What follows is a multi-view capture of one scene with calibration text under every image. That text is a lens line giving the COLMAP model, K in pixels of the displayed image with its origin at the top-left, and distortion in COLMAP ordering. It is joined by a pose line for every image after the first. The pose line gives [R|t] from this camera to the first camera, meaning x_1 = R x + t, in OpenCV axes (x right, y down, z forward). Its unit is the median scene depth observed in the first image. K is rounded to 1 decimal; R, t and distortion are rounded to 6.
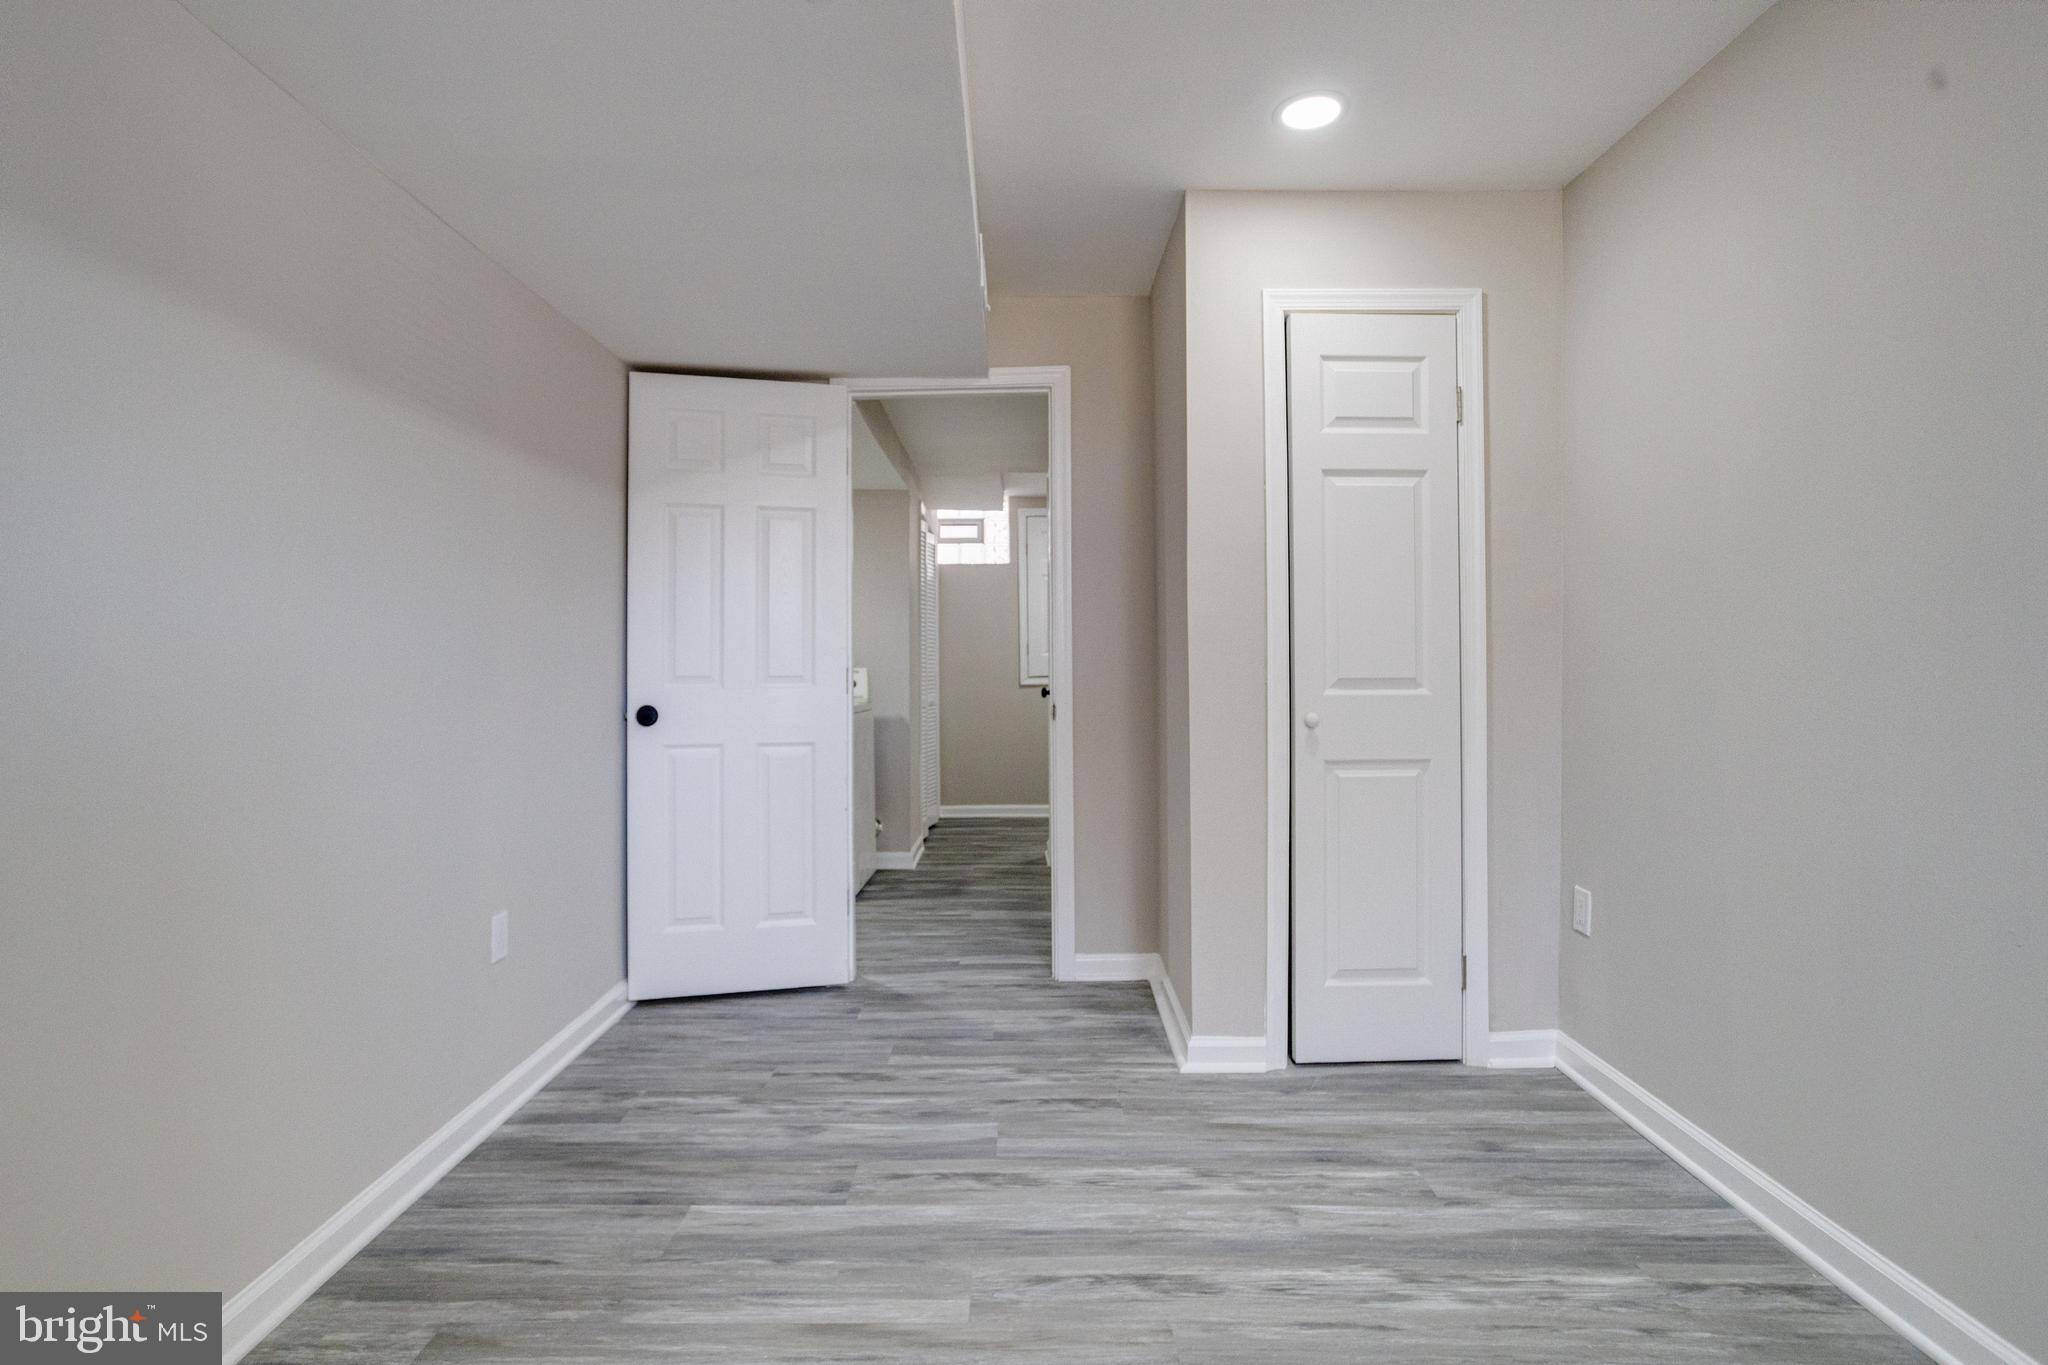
lens RADIAL K [[1006.1, 0, 1022.0], [0, 1006.1, 673.9], [0, 0, 1]] dist [-0.044937, 0.034760]
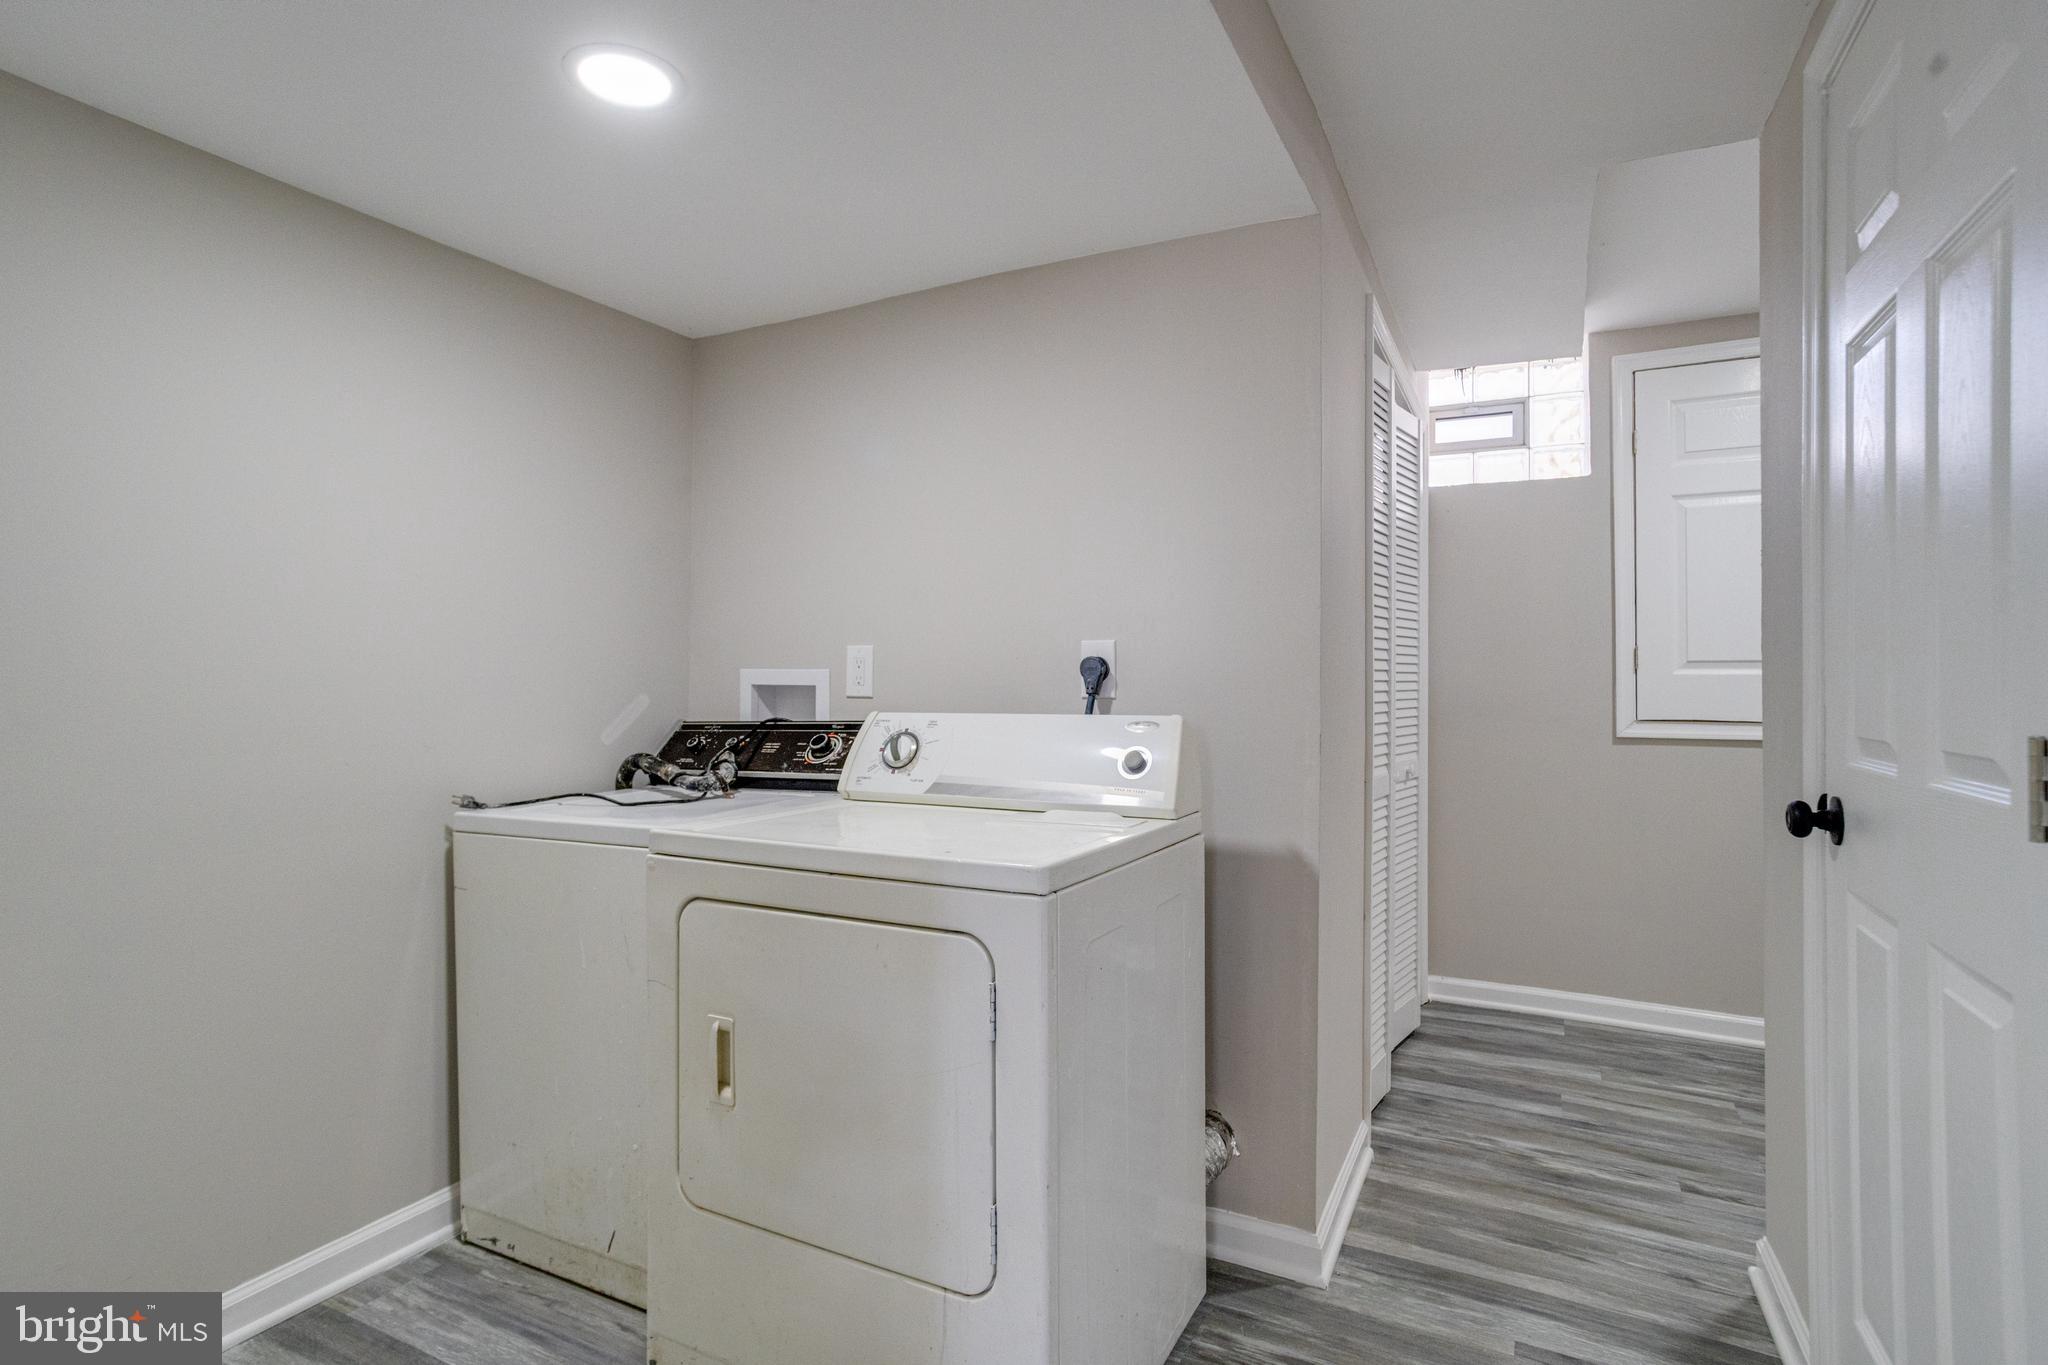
lens RADIAL K [[1006.1, 0, 1022.1], [0, 1006.1, 675.2], [0, 0, 1]] dist [-0.044937, 0.034760]
pose [[0.887176, 0.007716, -0.461366, -0.033043], [-0.018021, 0.999677, -0.017933, -0.004402], [0.461079, 0.024224, 0.887028, 0.469675]]
